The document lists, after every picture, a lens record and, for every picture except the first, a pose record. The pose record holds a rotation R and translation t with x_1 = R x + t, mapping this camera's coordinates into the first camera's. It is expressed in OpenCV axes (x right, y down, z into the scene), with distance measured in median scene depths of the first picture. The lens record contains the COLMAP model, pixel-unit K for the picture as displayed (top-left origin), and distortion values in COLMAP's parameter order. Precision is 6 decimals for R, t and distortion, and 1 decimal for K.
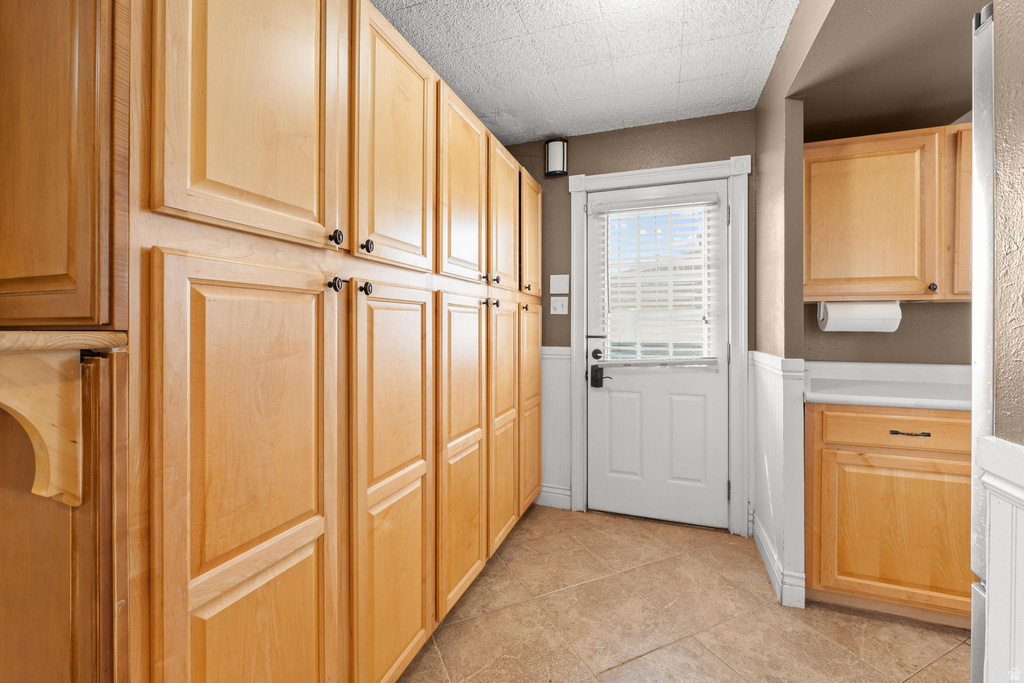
lens RADIAL K [[412.3, 0, 504.6], [0, 412.3, 338.4], [0, 0, 1]] dist [-0.003342, 0.000813]
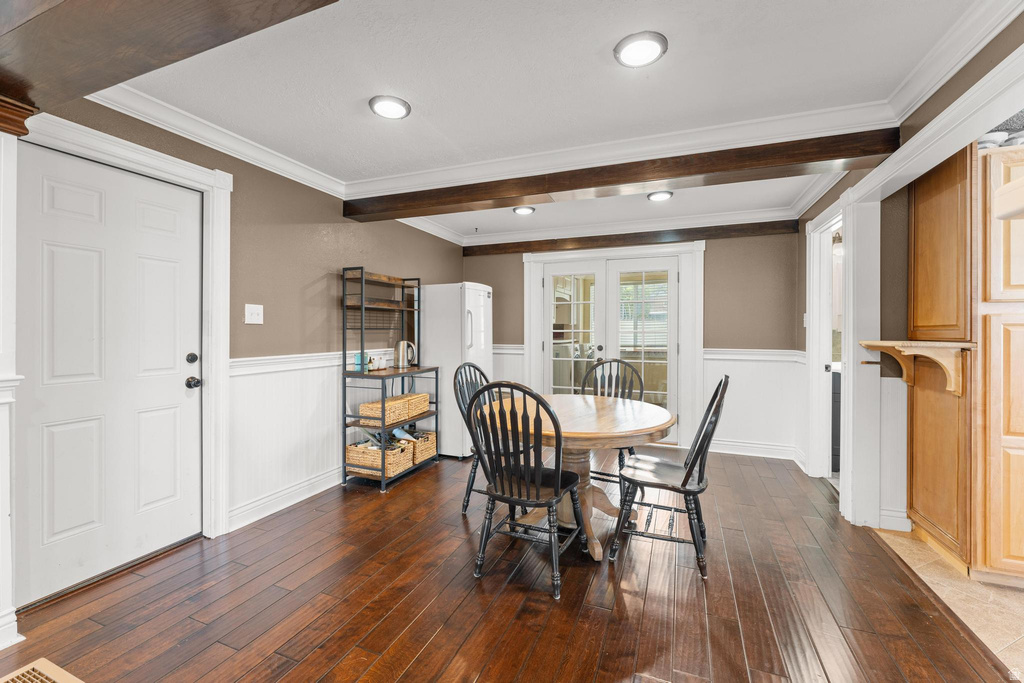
lens RADIAL K [[412.3, 0, 513.1], [0, 412.3, 331.6], [0, 0, 1]] dist [-0.003342, 0.000813]
pose [[-0.051010, -0.008061, -0.998666, 2.320545], [-0.008010, 0.999939, -0.007662, -0.049061], [0.998666, 0.007609, -0.051072, -2.297104]]
